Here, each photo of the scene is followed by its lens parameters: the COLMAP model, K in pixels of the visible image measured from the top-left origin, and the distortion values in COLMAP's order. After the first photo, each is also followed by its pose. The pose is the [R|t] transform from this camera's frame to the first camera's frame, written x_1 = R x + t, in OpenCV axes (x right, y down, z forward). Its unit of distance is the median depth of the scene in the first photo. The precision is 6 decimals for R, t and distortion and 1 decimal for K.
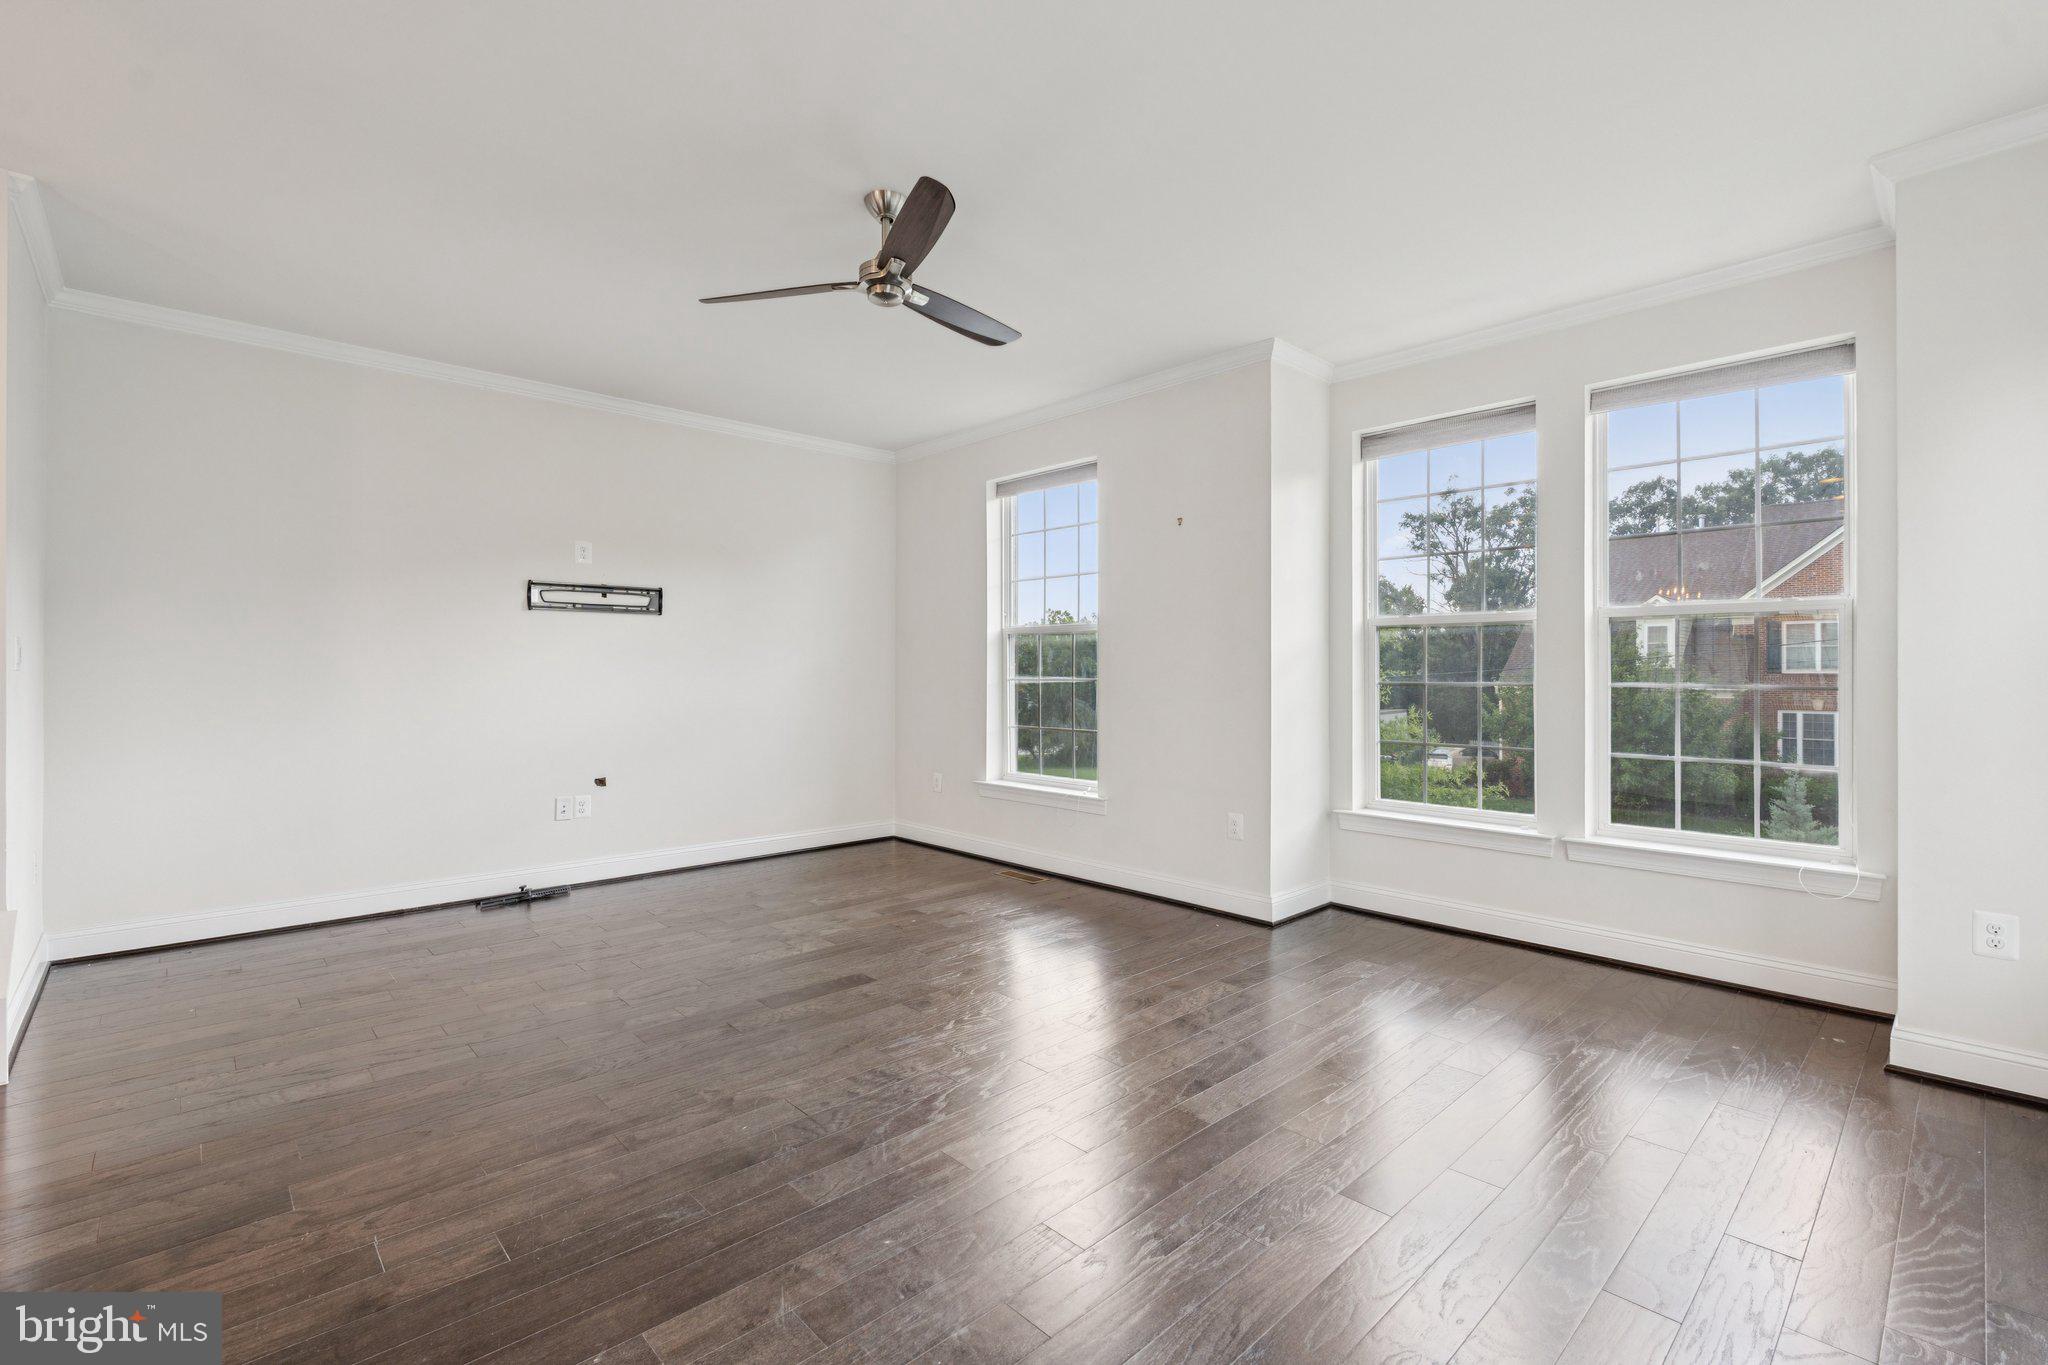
lens RADIAL K [[902.2, 0, 1019.4], [0, 902.2, 673.3], [0, 0, 1]] dist [-0.002555, -0.000090]
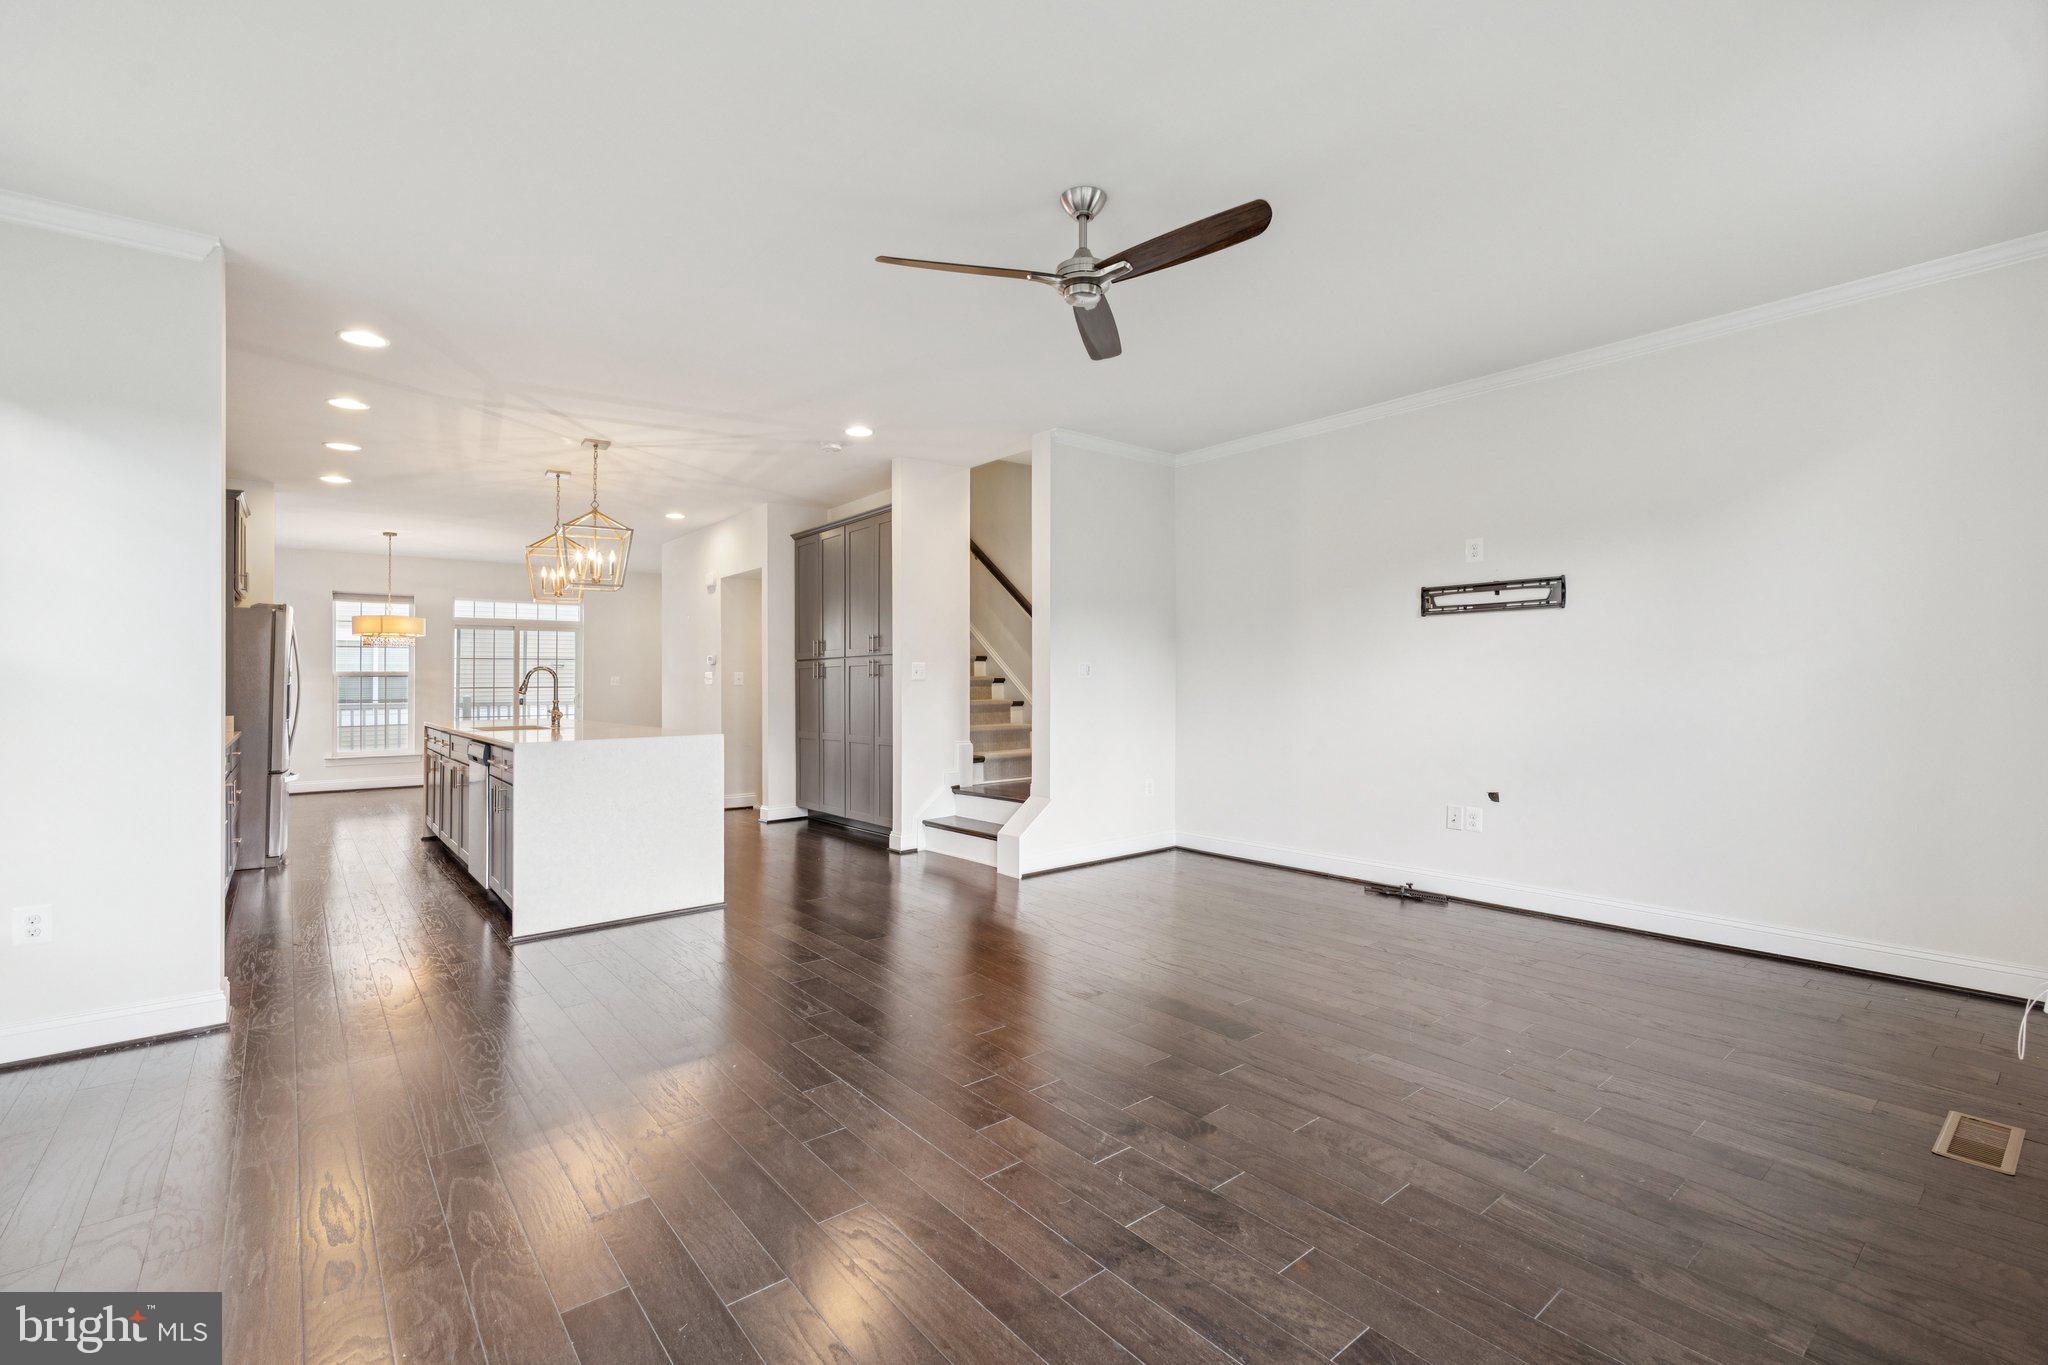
lens RADIAL K [[902.2, 0, 1019.4], [0, 902.2, 673.3], [0, 0, 1]] dist [-0.002555, -0.000090]
pose [[-0.065896, -0.006351, -0.997806, 0.488917], [0.006361, 0.999957, -0.006784, -0.001948], [0.997806, -0.006794, -0.065853, 0.585130]]
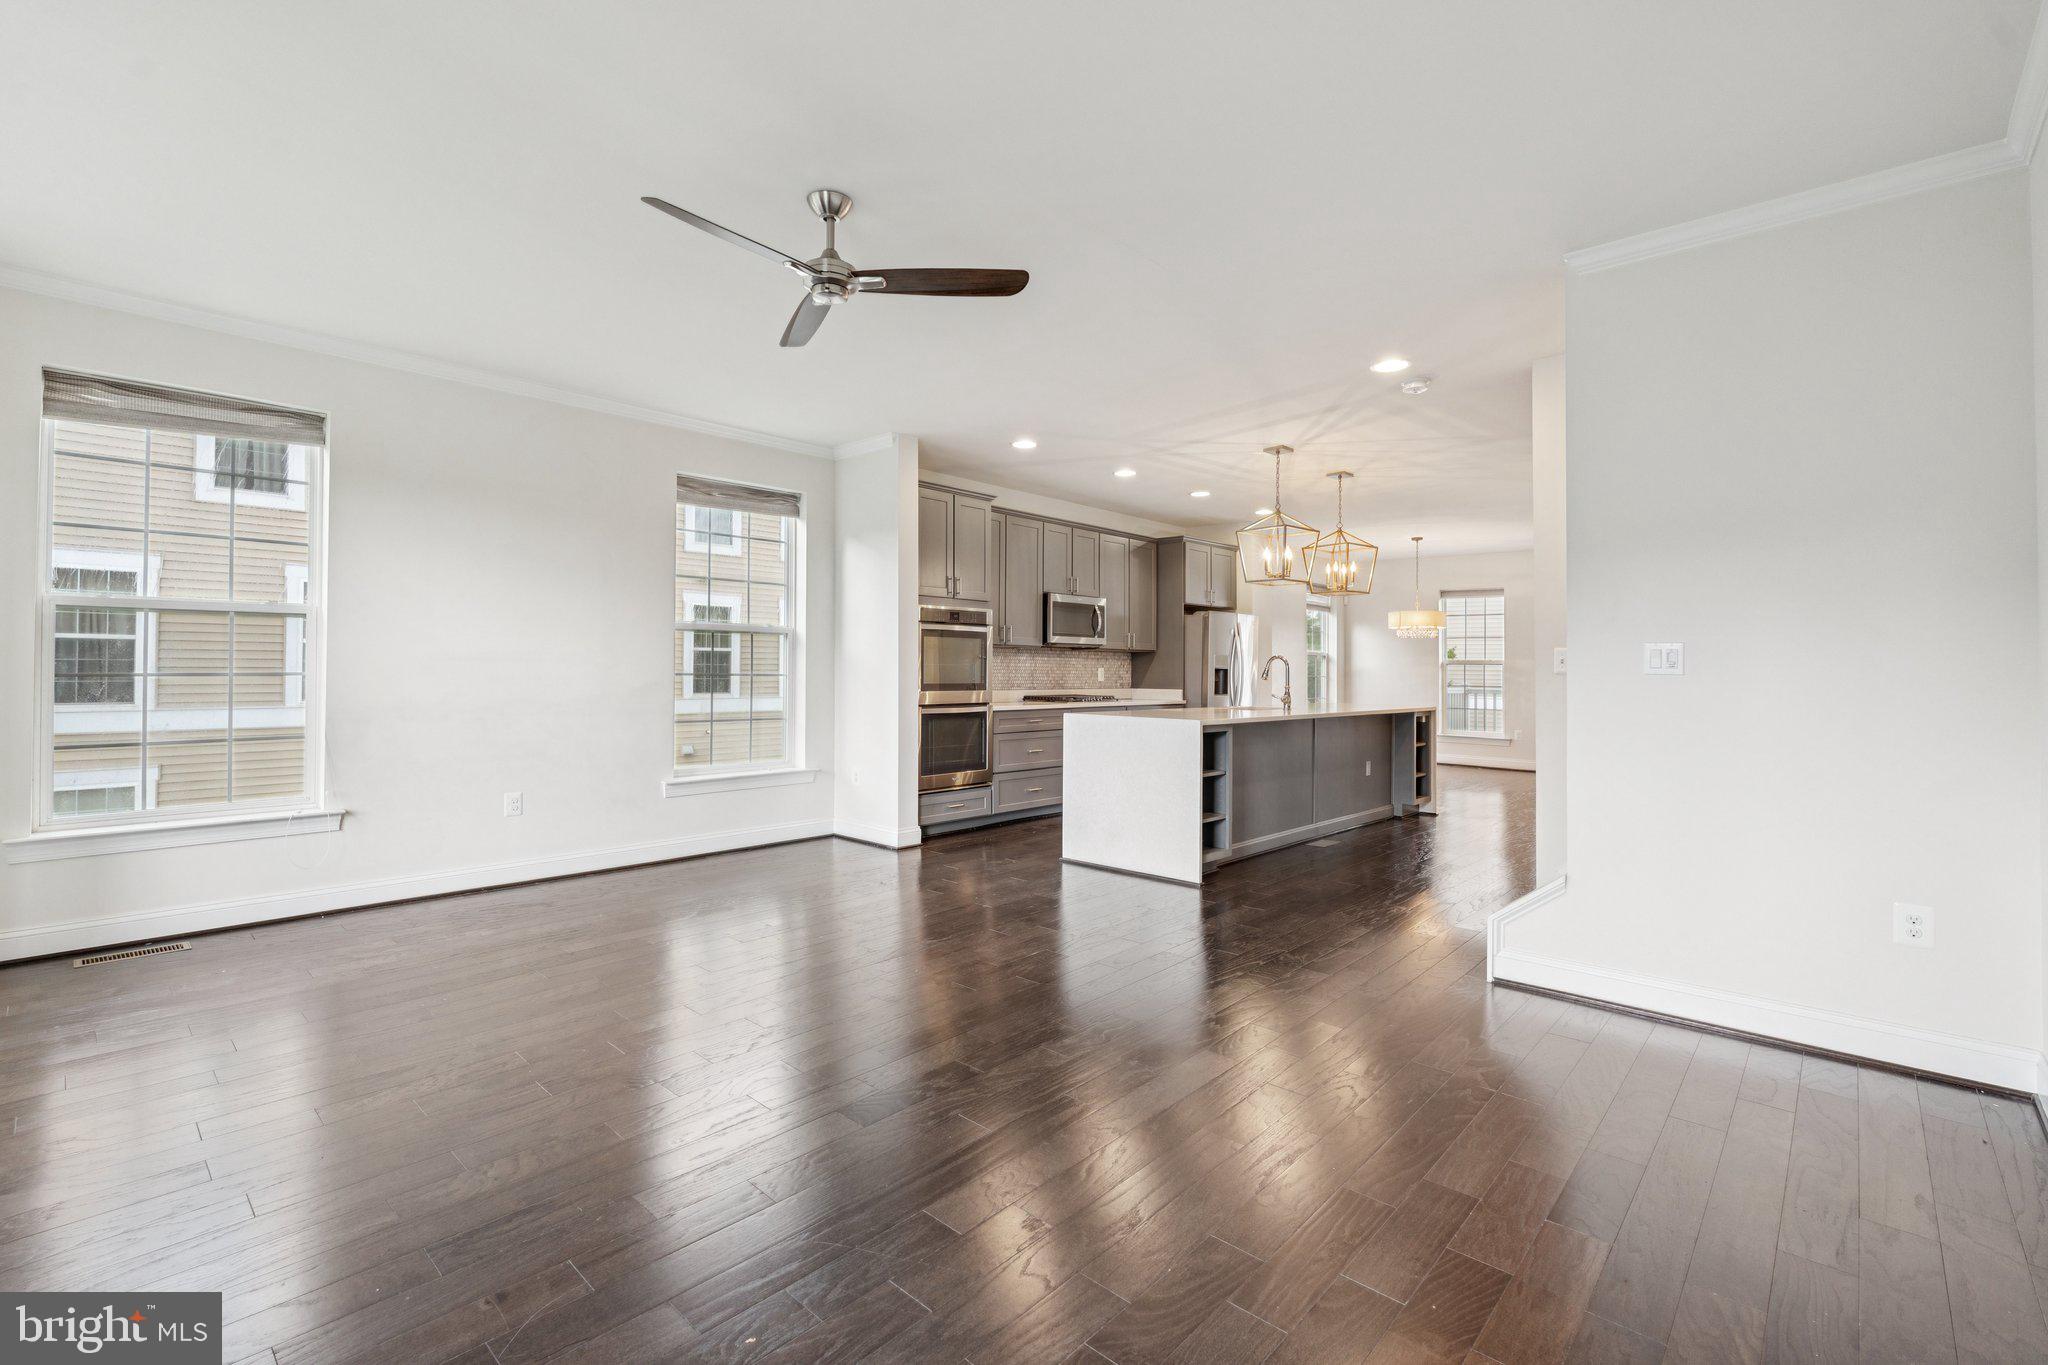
lens RADIAL K [[902.2, 0, 1019.4], [0, 902.2, 673.3], [0, 0, 1]] dist [-0.002555, -0.000090]
pose [[-0.997034, -0.008772, -0.076458, -0.173971], [-0.009498, 0.999913, 0.009133, -0.006367], [0.076371, 0.009832, -0.997031, 1.187427]]
